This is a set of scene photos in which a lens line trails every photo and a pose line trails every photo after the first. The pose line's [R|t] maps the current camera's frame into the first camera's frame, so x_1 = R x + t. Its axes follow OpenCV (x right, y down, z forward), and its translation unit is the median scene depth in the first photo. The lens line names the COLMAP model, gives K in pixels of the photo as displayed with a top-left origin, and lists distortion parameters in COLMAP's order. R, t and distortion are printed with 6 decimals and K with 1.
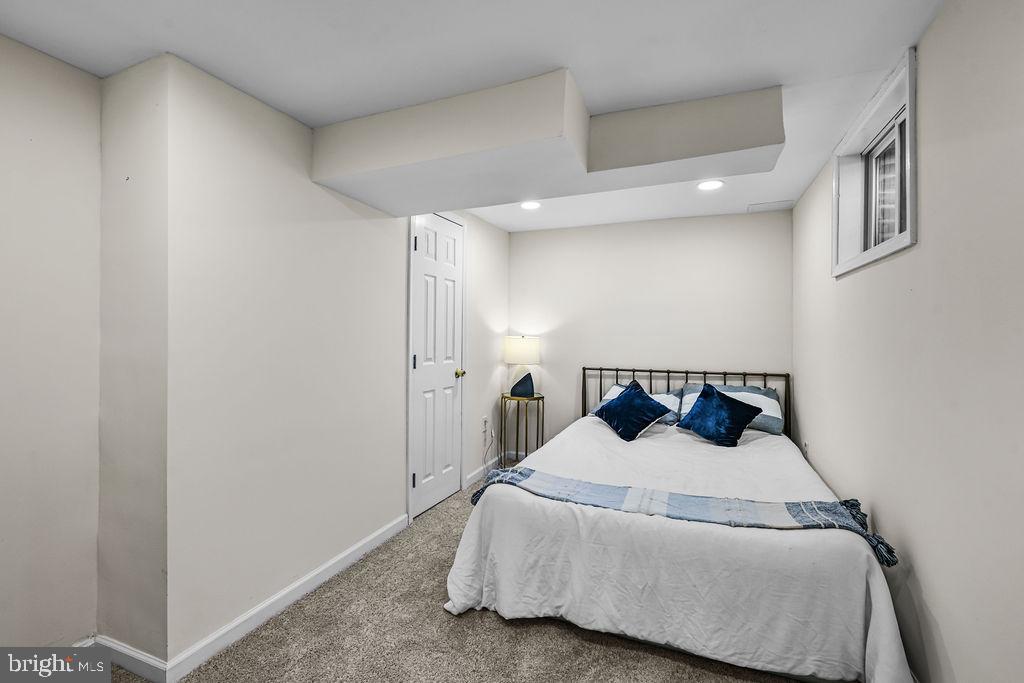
lens RADIAL K [[444.8, 0, 510.7], [0, 444.8, 333.8], [0, 0, 1]] dist [0.001286, 0.000114]
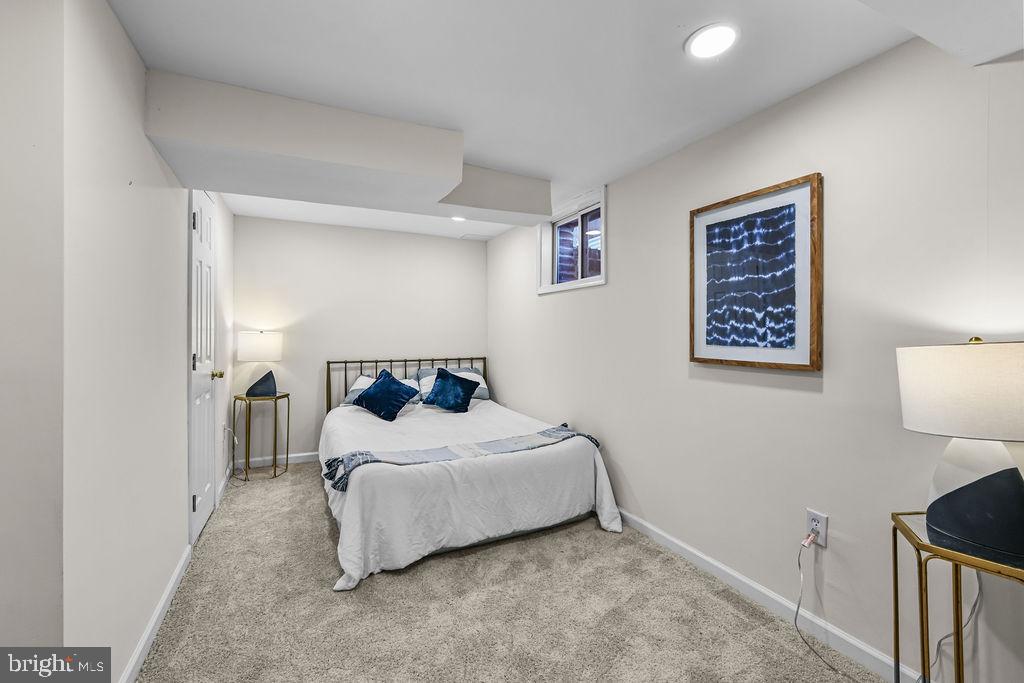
lens RADIAL K [[444.8, 0, 510.7], [0, 444.8, 333.8], [0, 0, 1]] dist [0.001286, 0.000114]
pose [[0.668716, -0.009529, 0.743457, -0.388923], [0.000627, 0.999925, 0.012253, -0.001320], [-0.743518, -0.007728, 0.668671, -0.005636]]
